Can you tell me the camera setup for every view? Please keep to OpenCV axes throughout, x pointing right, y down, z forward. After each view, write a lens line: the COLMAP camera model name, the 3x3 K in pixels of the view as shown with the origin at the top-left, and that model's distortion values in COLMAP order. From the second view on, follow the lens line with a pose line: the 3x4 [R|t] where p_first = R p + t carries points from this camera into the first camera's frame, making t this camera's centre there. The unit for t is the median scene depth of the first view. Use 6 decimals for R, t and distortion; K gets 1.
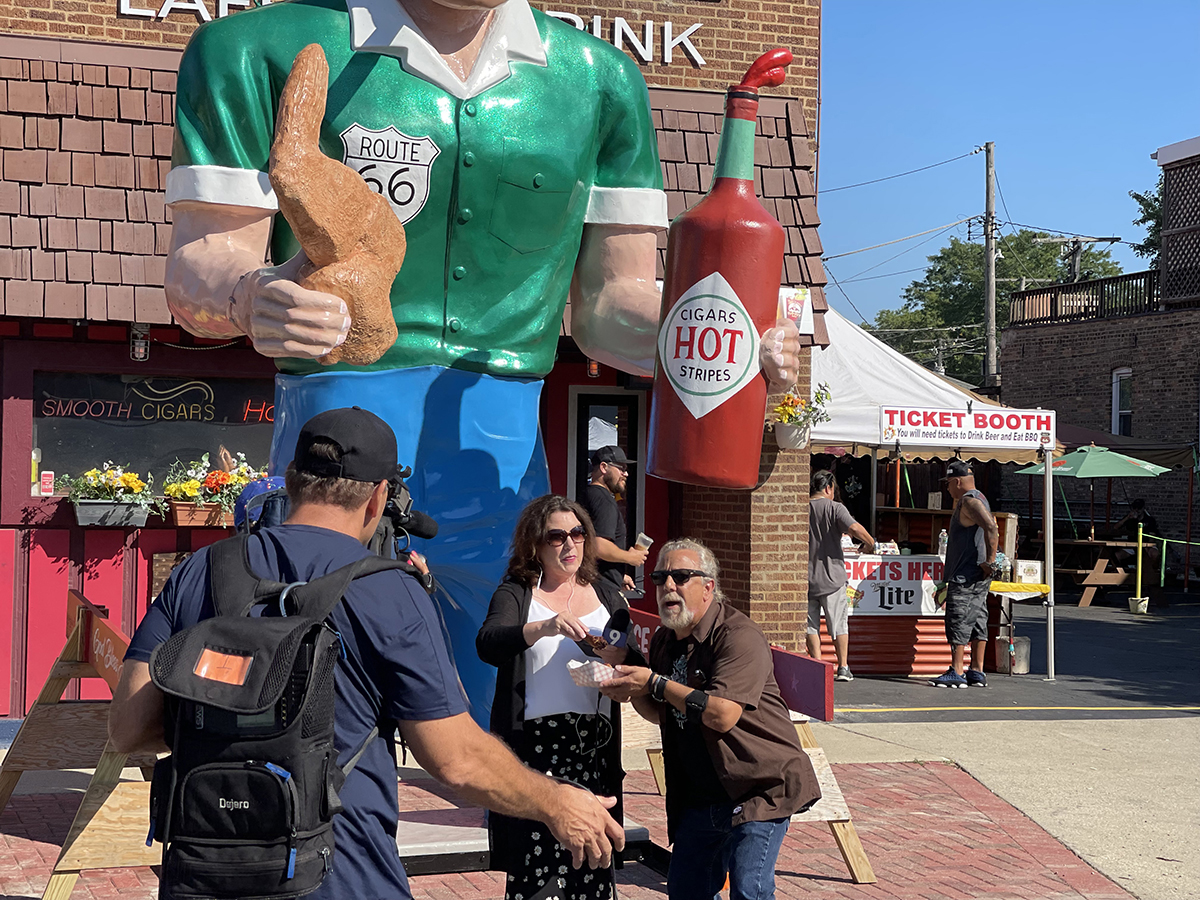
lens RADIAL K [[2214.2, 0, 600.0], [0, 2214.2, 450.0], [0, 0, 1]] dist [0.308825, -0.037459]
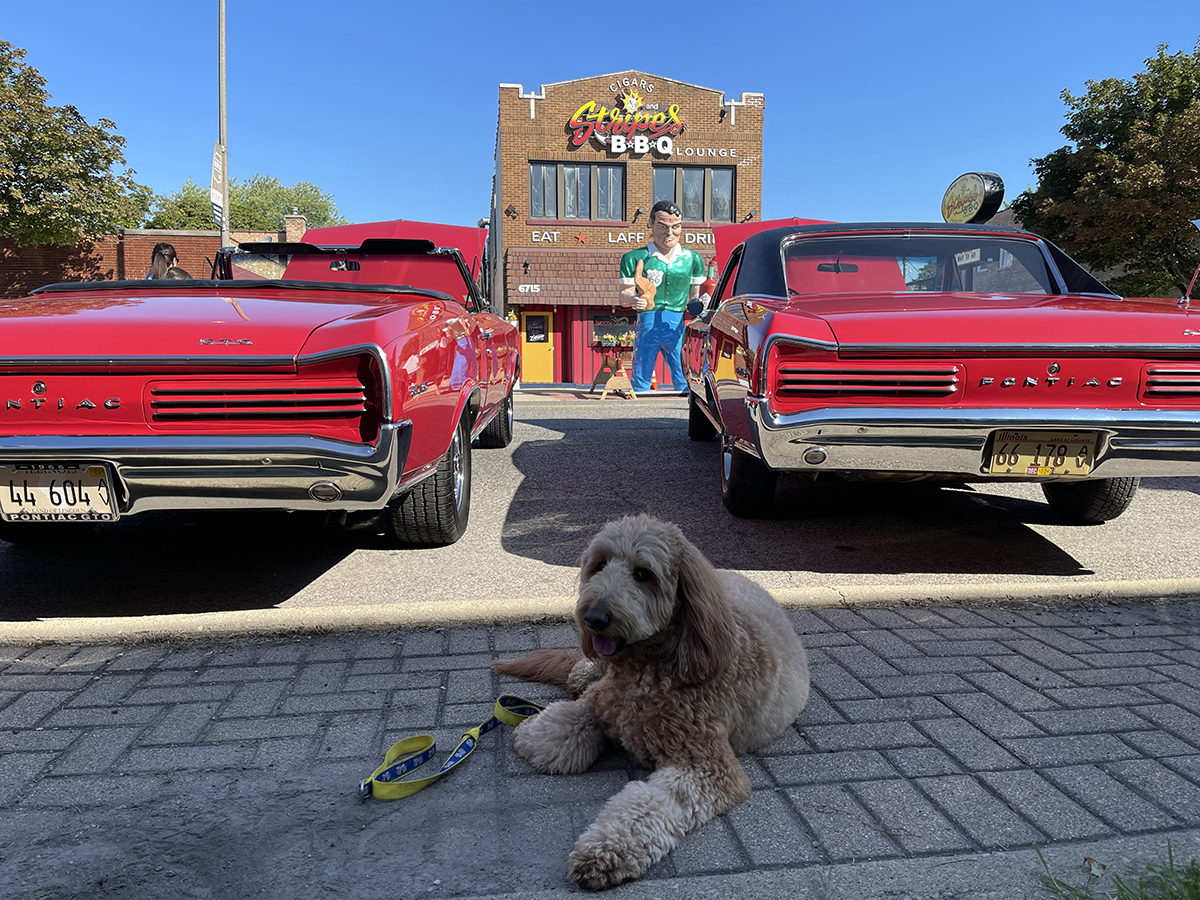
lens RADIAL K [[888.4, 0, 600.0], [0, 888.4, 450.0], [0, 0, 1]] dist [0.048893, -0.072916]
pose [[0.977783, -0.000197, -0.209619, 0.241325], [0.022719, 0.994208, 0.105043, 0.073702], [0.208384, -0.107471, 0.972125, -1.287445]]
